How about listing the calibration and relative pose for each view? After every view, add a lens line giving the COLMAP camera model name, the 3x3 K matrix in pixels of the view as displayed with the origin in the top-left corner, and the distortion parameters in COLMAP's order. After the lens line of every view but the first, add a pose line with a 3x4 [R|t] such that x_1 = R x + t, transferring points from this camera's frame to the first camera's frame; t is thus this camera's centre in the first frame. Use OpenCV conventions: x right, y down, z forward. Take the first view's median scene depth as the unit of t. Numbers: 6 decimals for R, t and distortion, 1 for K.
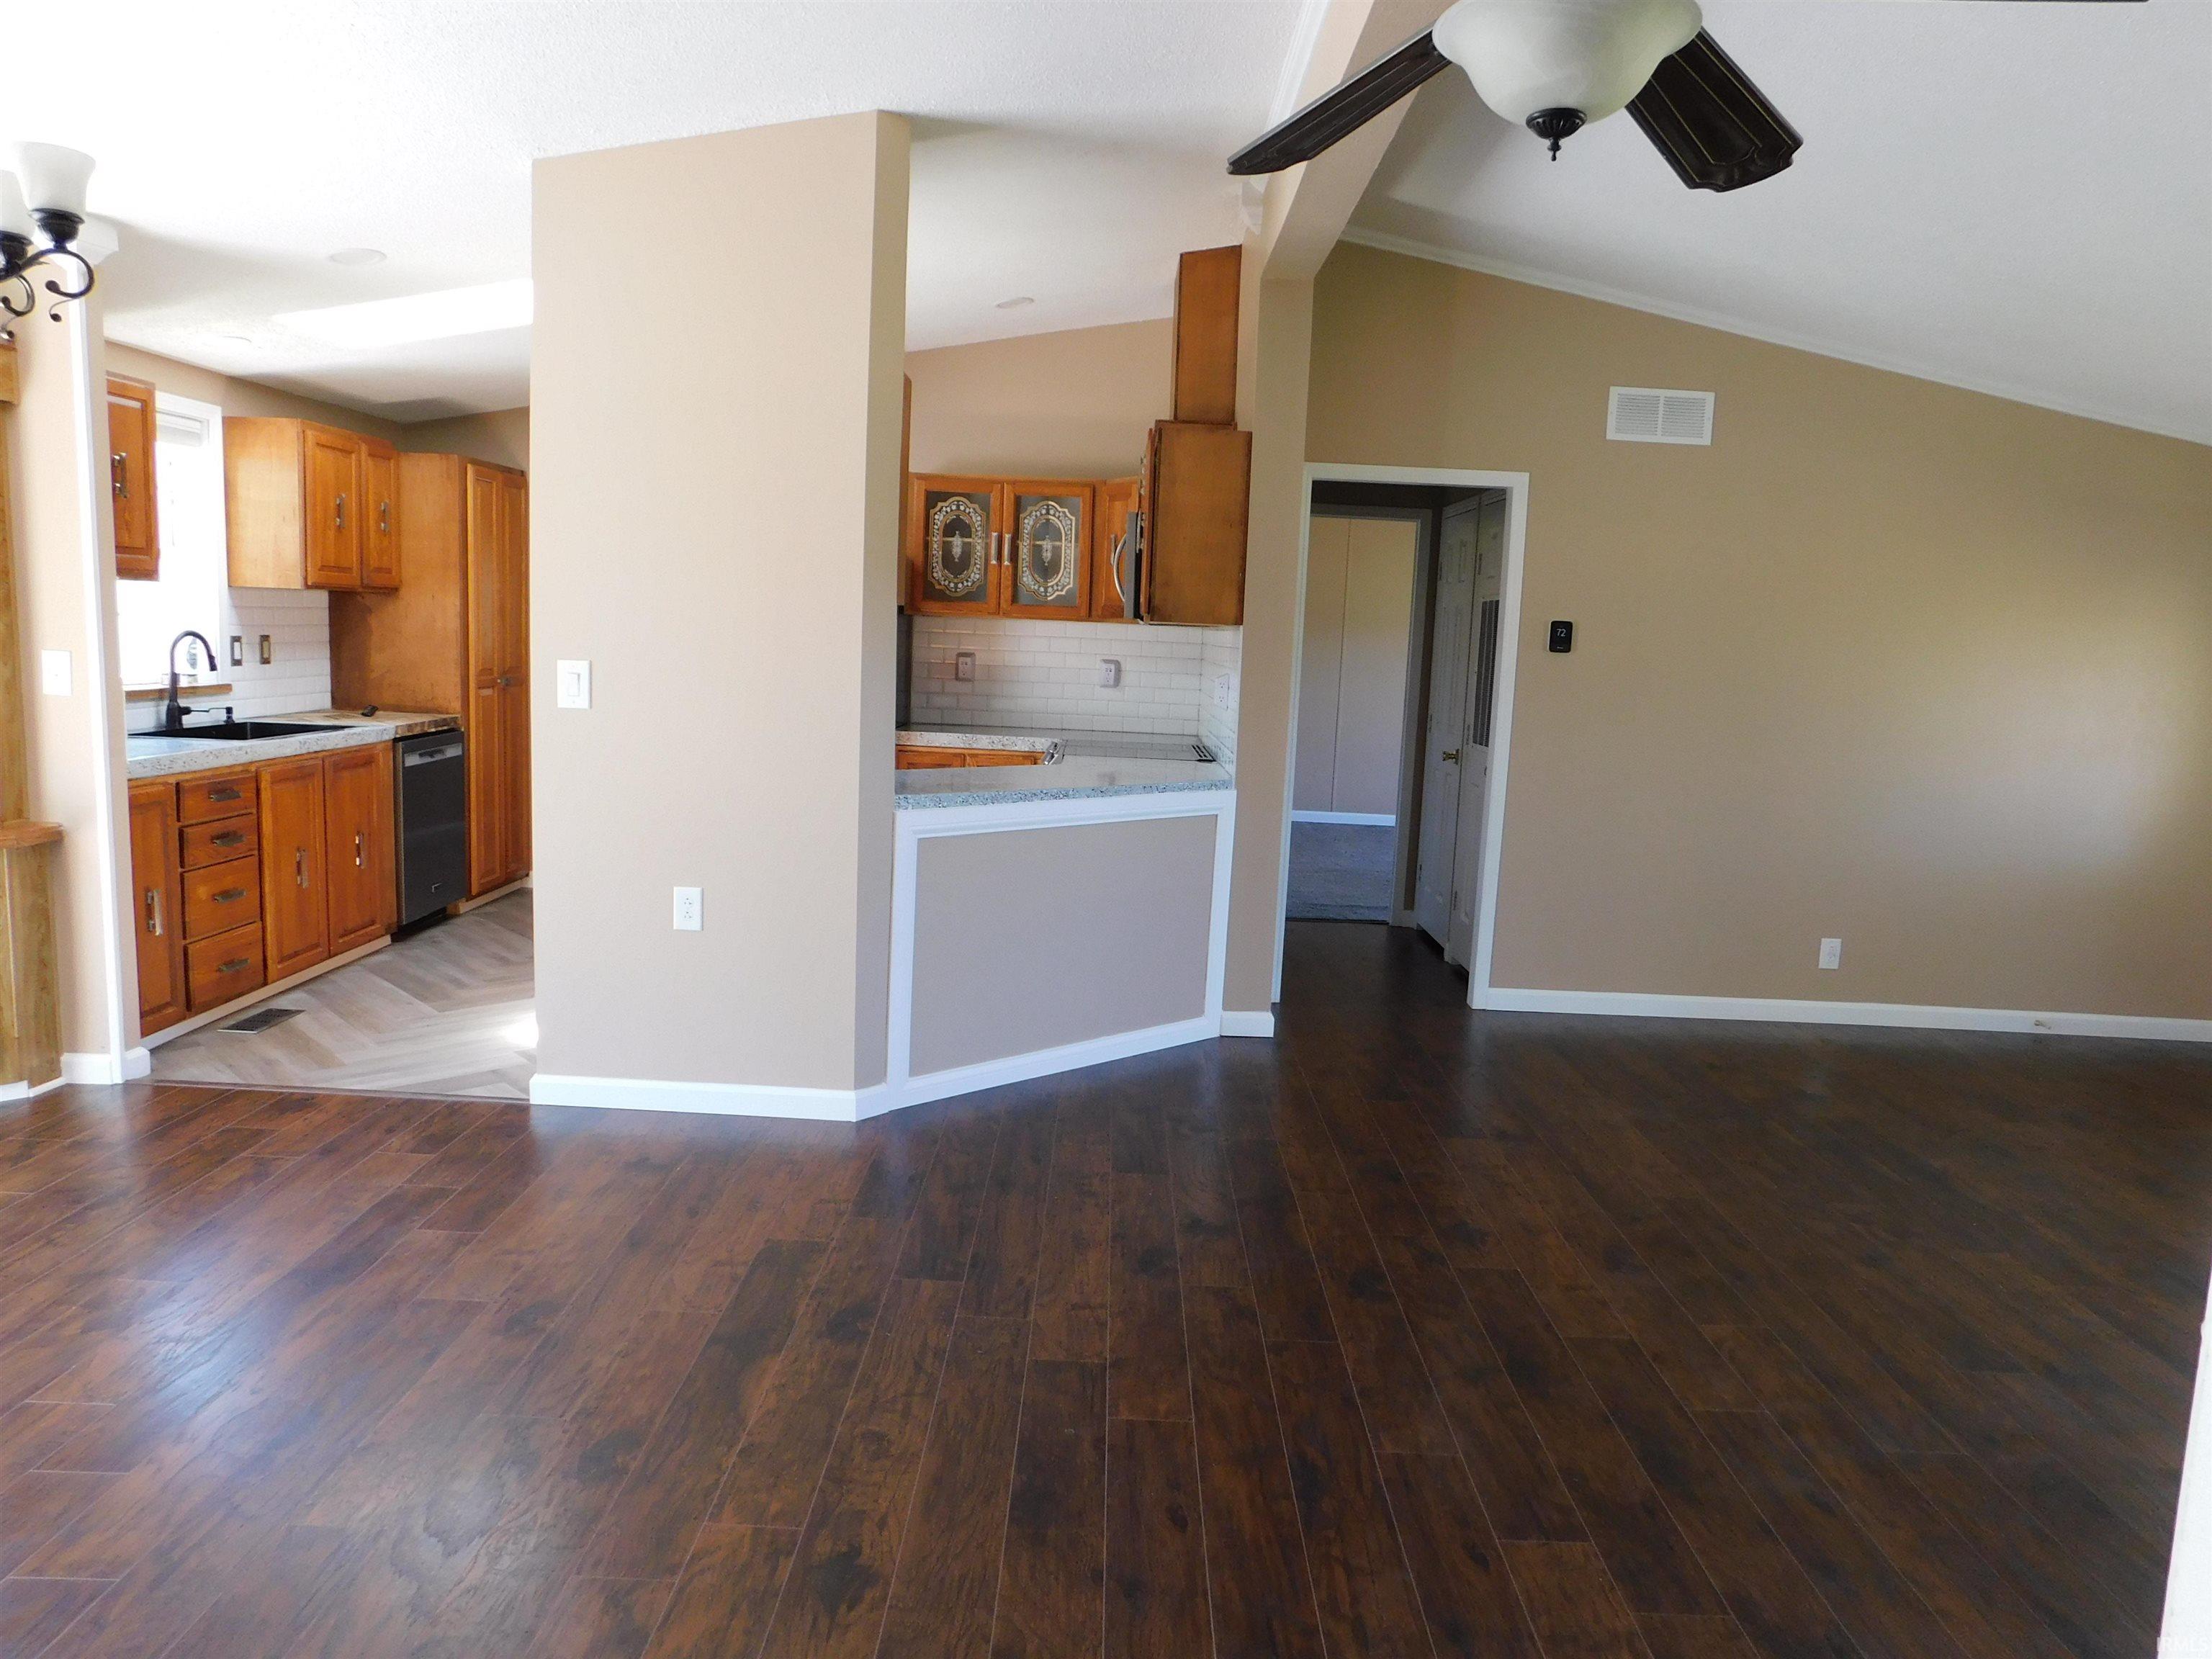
lens RADIAL K [[1461.0, 0, 1106.0], [0, 1461.0, 829.5], [0, 0, 1]] dist [-0.079813, 0.070477]
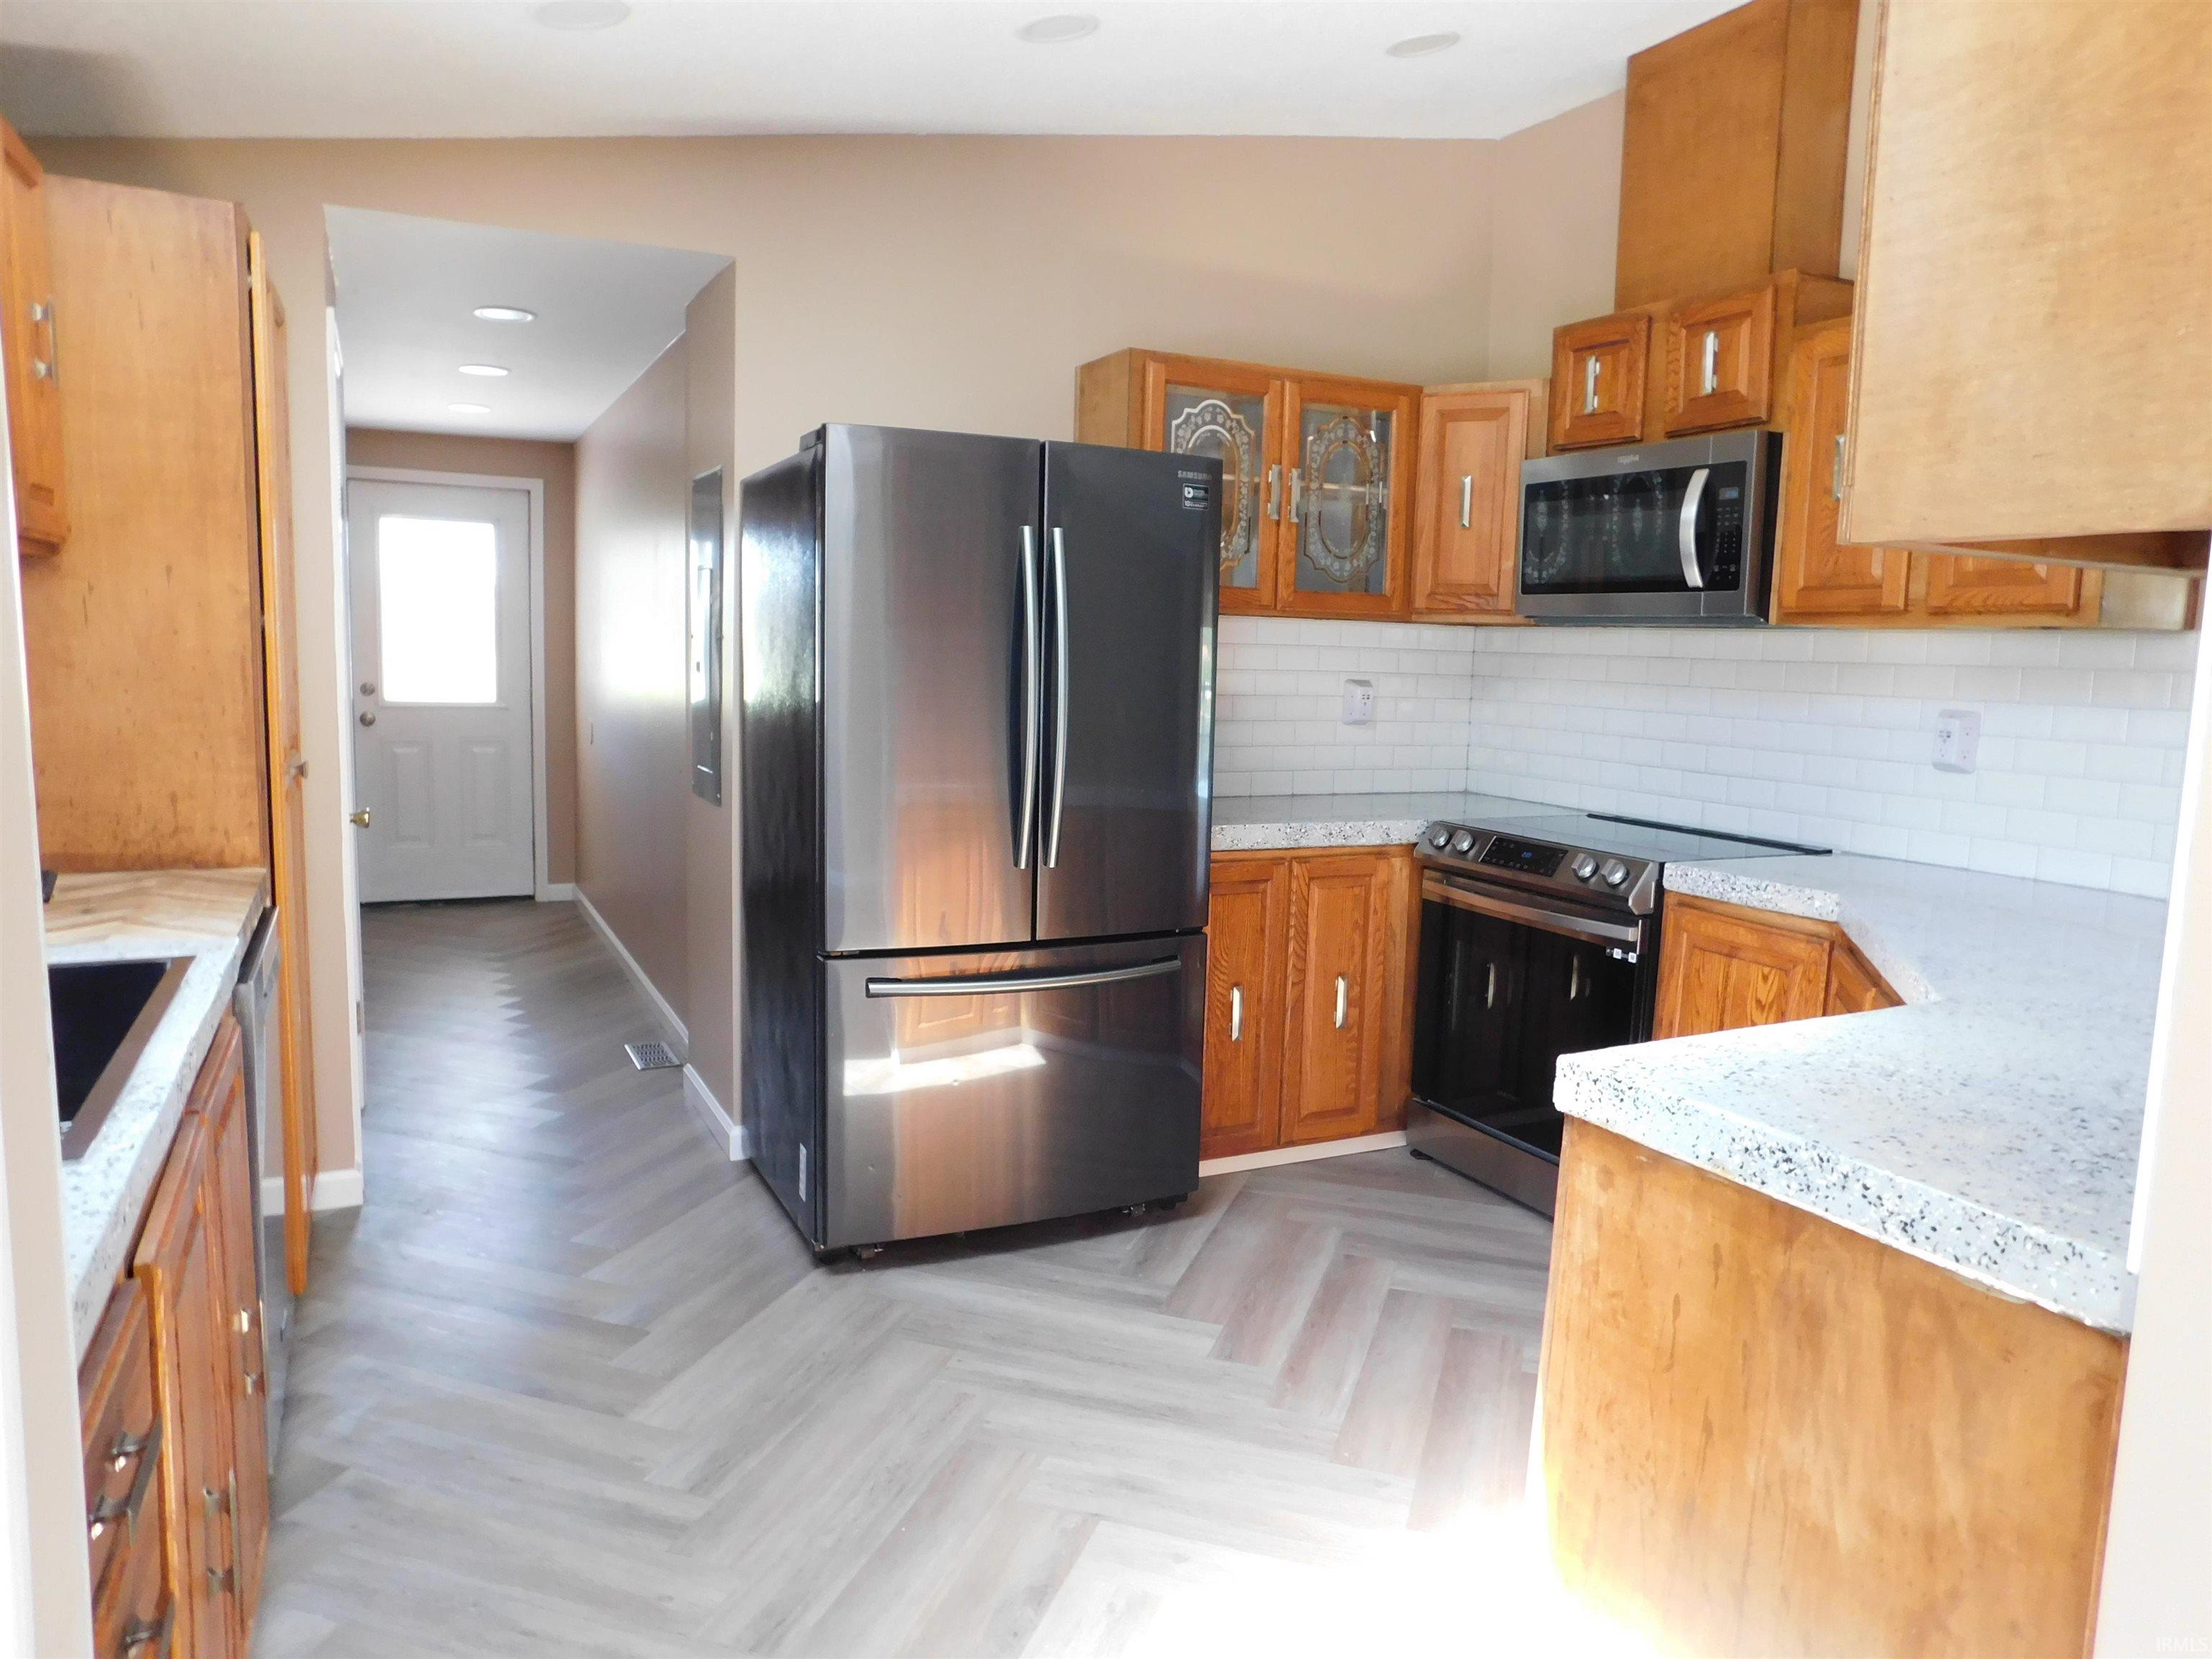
lens RADIAL K [[1461.0, 0, 1106.0], [0, 1461.0, 829.5], [0, 0, 1]] dist [-0.079813, 0.070477]
pose [[0.892233, -0.075304, 0.445253, -0.420400], [0.072608, 0.997092, 0.023137, -0.083102], [-0.445700, 0.011685, 0.895106, 0.544978]]
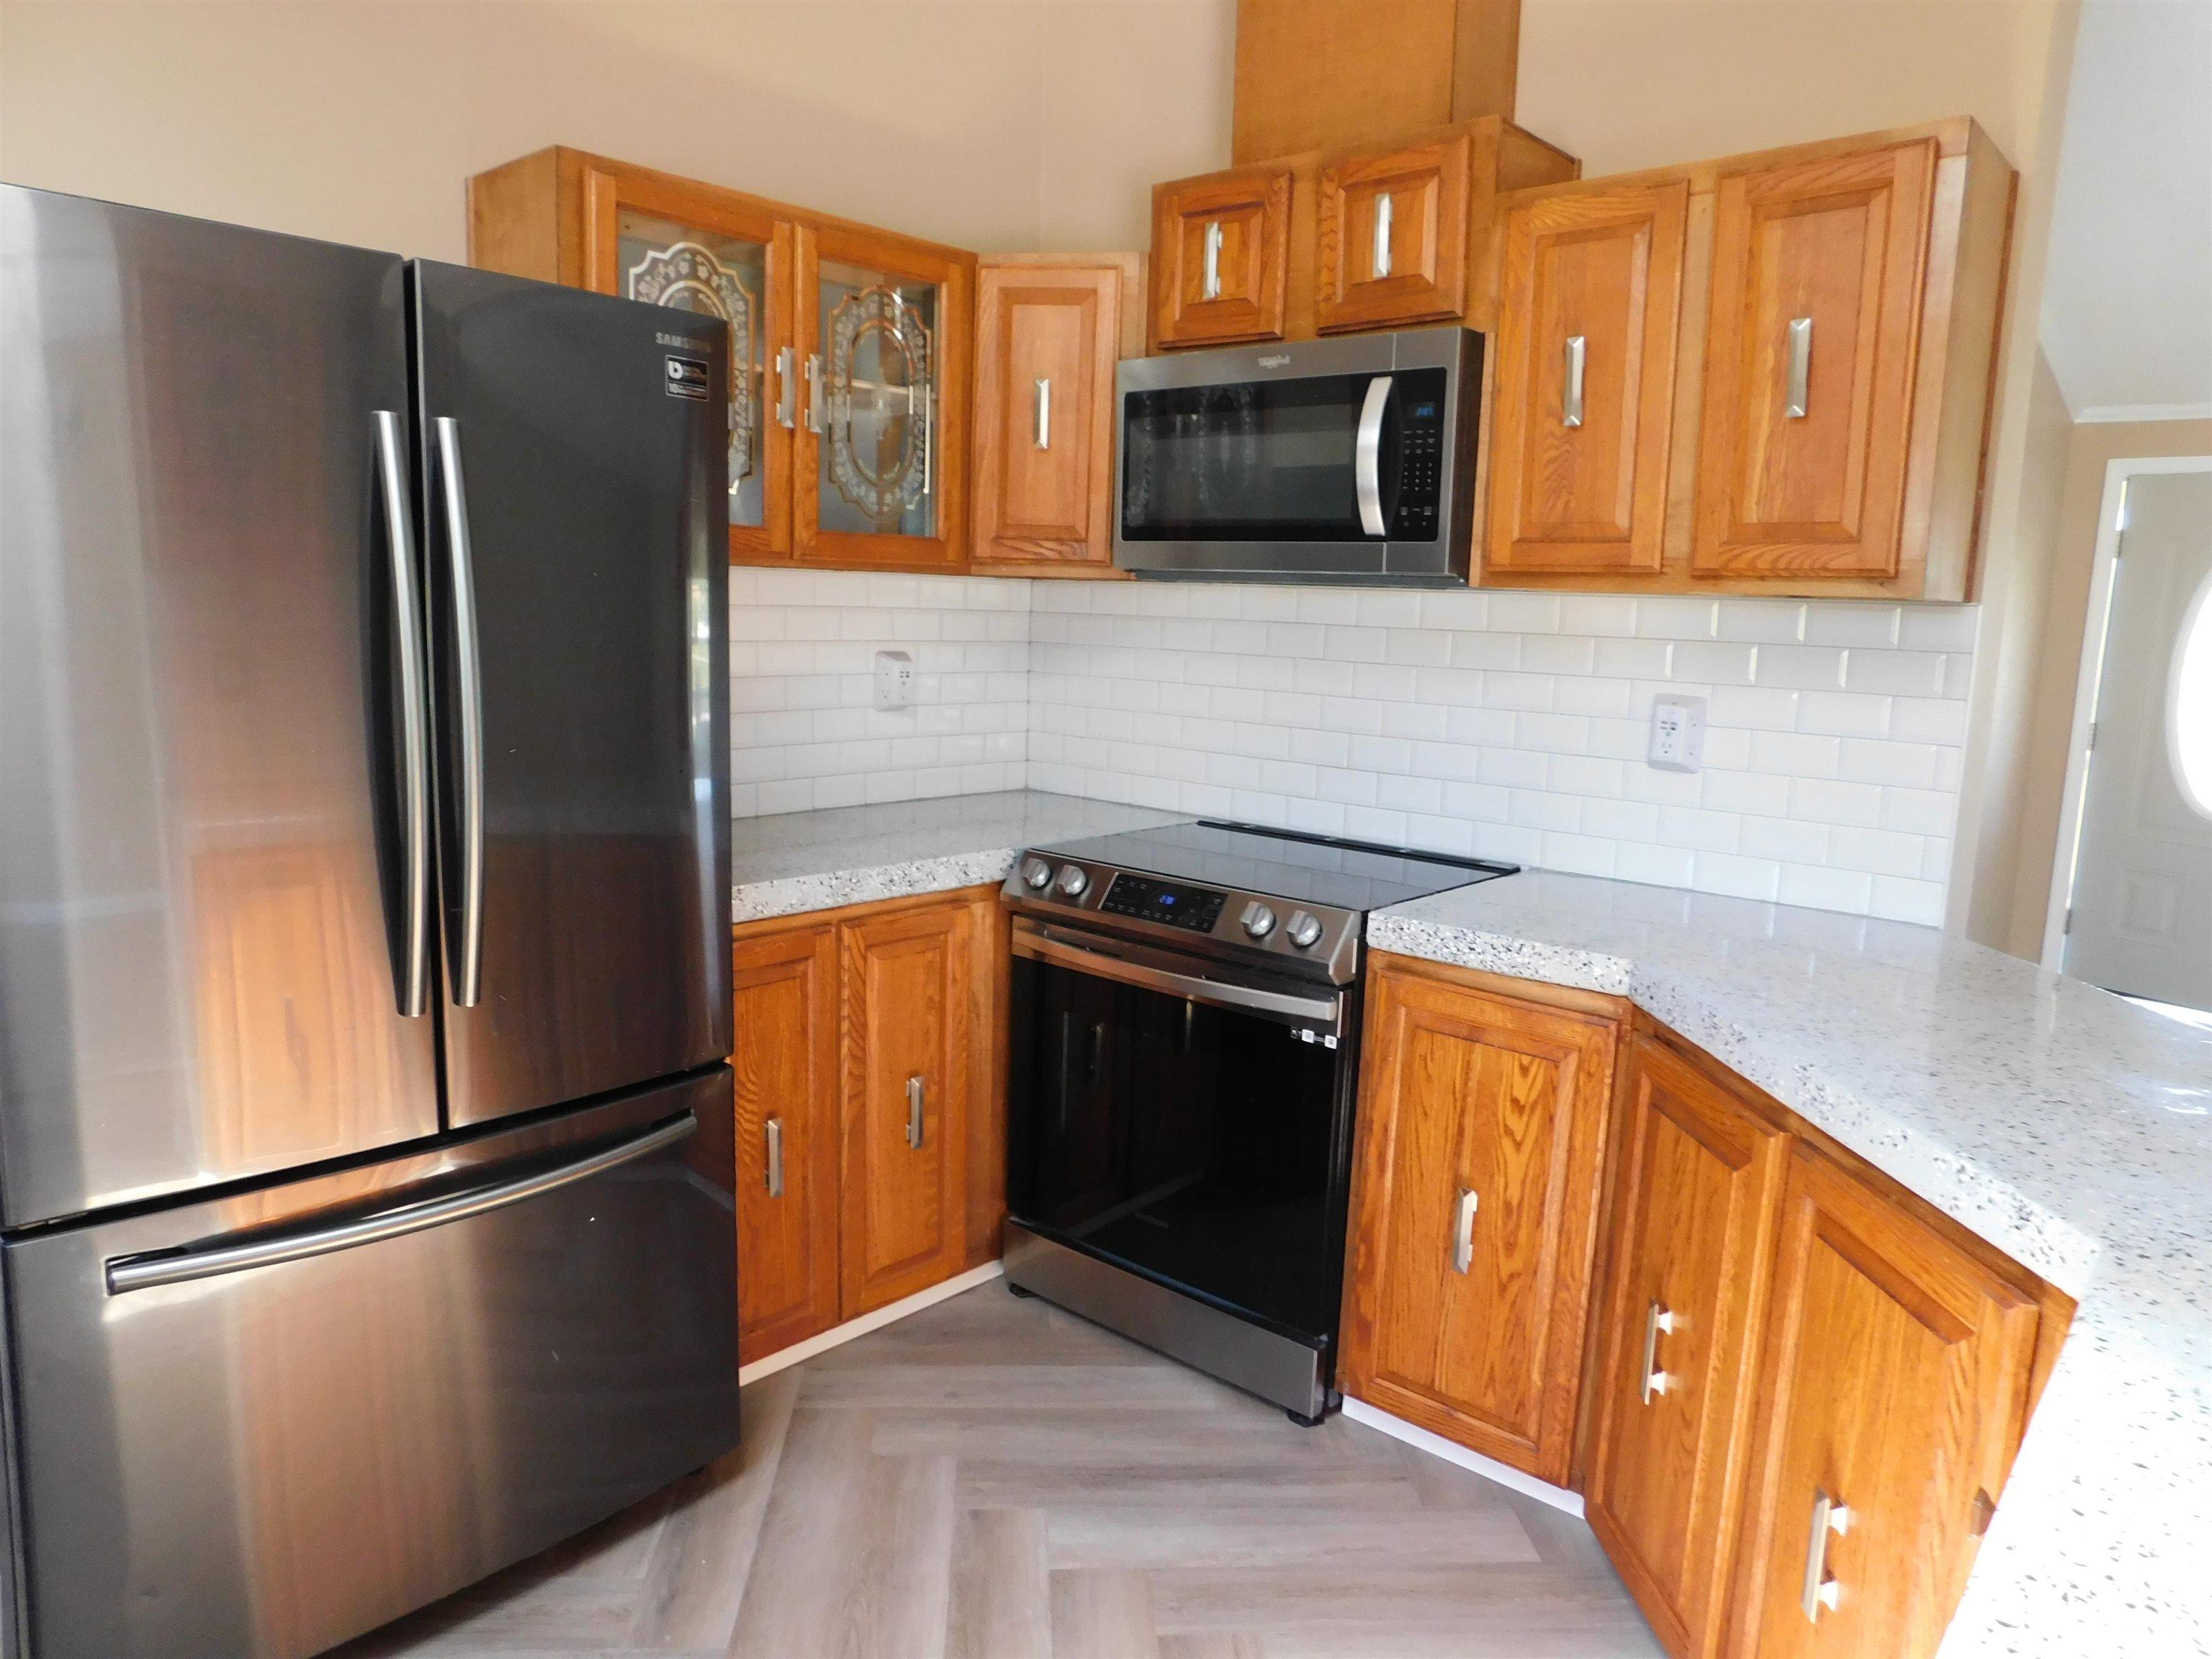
lens RADIAL K [[1461.0, 0, 1106.0], [0, 1461.0, 829.5], [0, 0, 1]] dist [-0.079813, 0.070477]
pose [[0.659850, -0.137745, 0.738664, -0.341588], [0.098614, 0.990426, 0.096601, -0.109346], [-0.744898, 0.009100, 0.667116, 0.708851]]
